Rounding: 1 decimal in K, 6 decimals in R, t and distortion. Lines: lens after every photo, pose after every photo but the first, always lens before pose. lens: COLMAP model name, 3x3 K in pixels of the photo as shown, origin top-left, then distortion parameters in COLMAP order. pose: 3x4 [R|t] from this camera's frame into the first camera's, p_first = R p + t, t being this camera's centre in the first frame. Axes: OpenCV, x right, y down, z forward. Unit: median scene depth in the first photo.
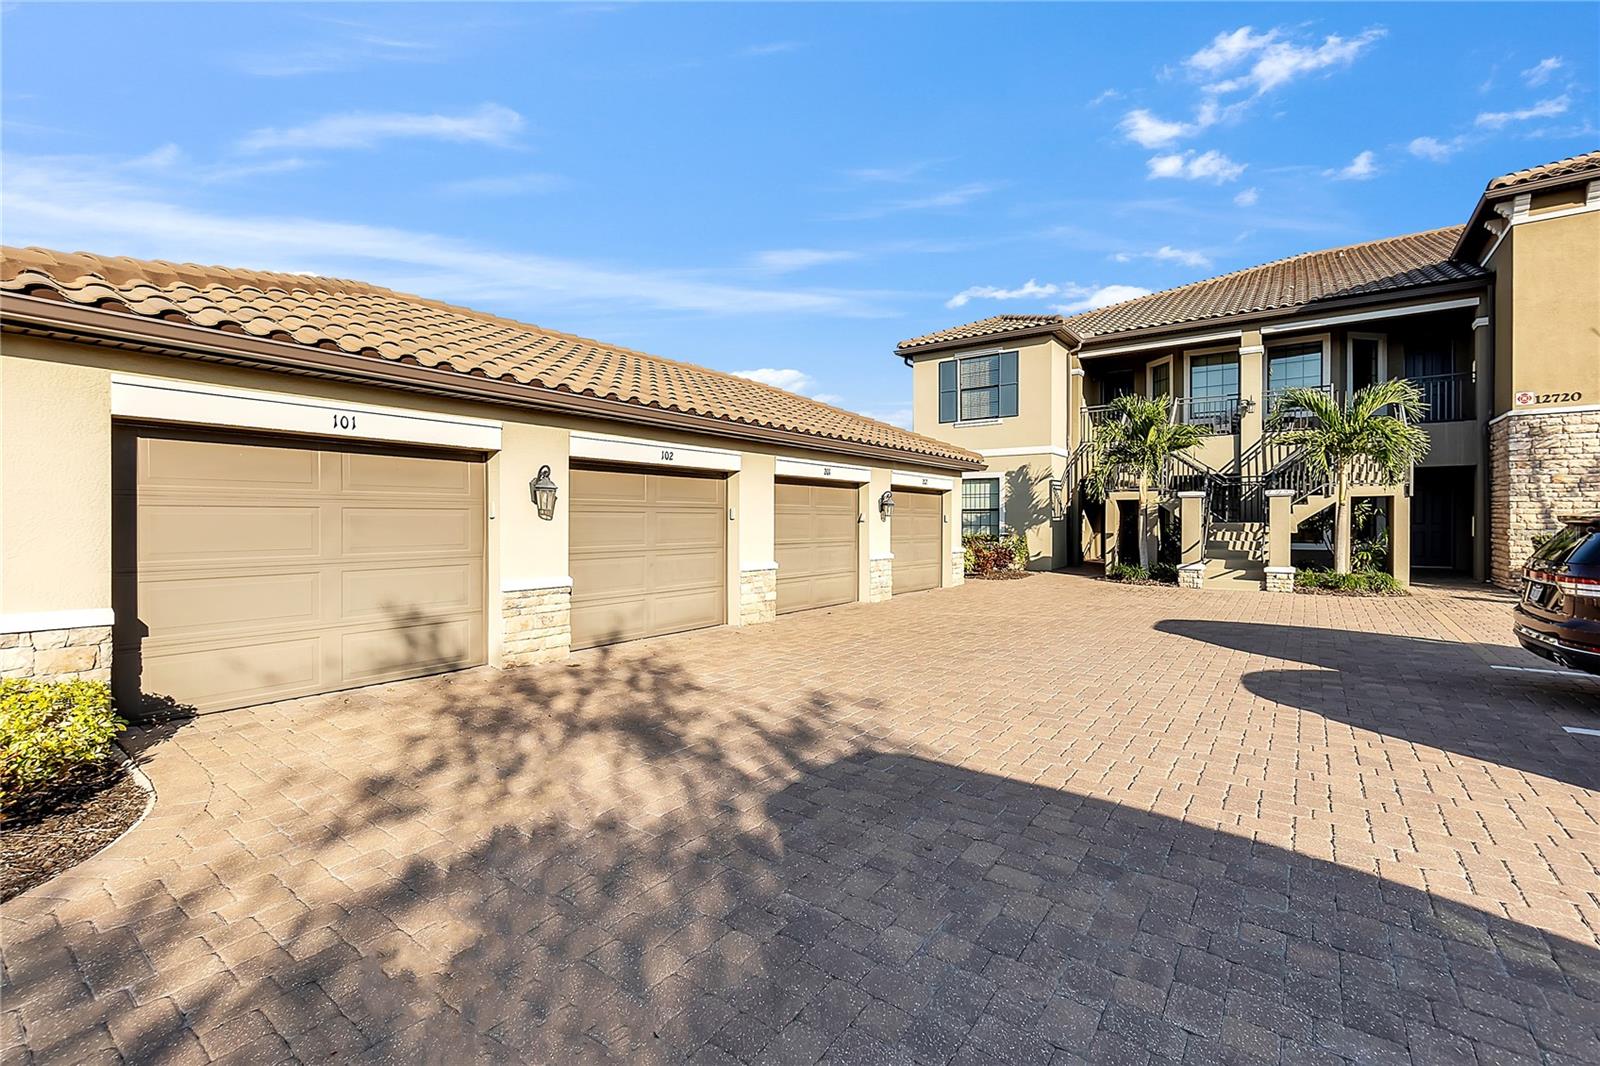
lens RADIAL K [[723.8, 0, 801.3], [0, 723.8, 525.5], [0, 0, 1]] dist [0.012048, -0.000051]
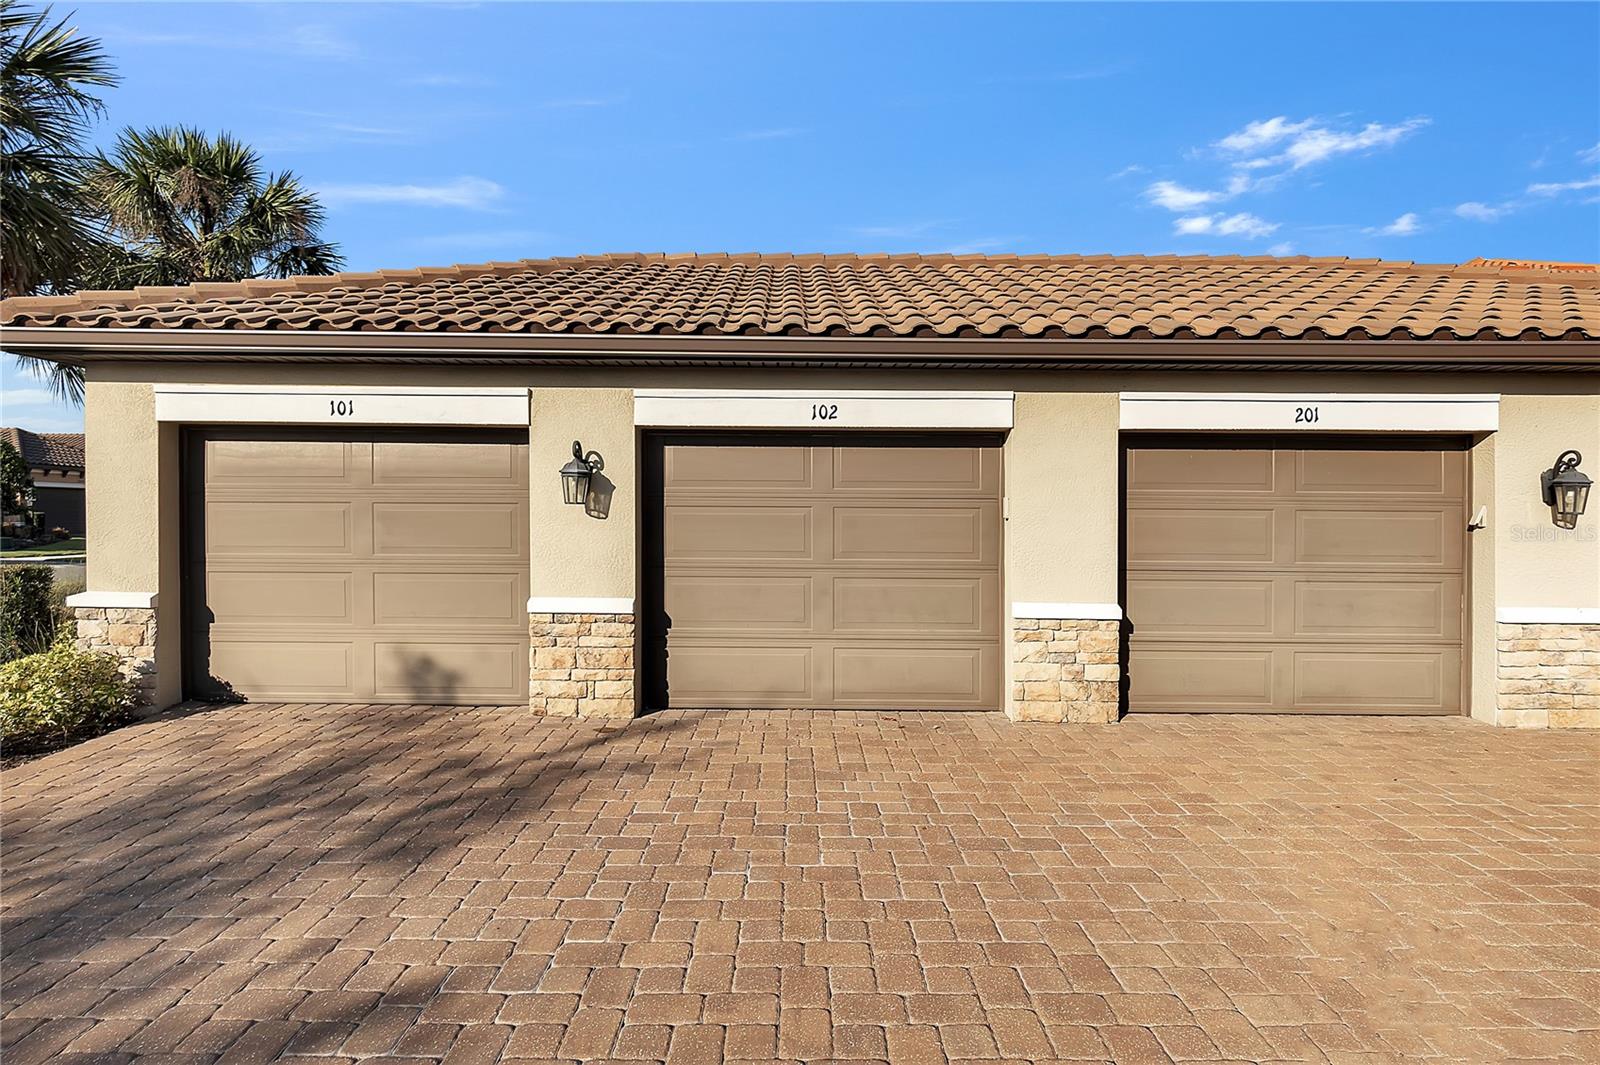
lens RADIAL K [[874.6, 0, 804.3], [0, 874.6, 527.9], [0, 0, 1]] dist [0.023180, 0.000119]
pose [[0.575861, 0.009992, -0.817487, 0.277909], [-0.012257, 0.999918, 0.003587, -0.002076], [0.817456, 0.007954, 0.575936, 0.393041]]
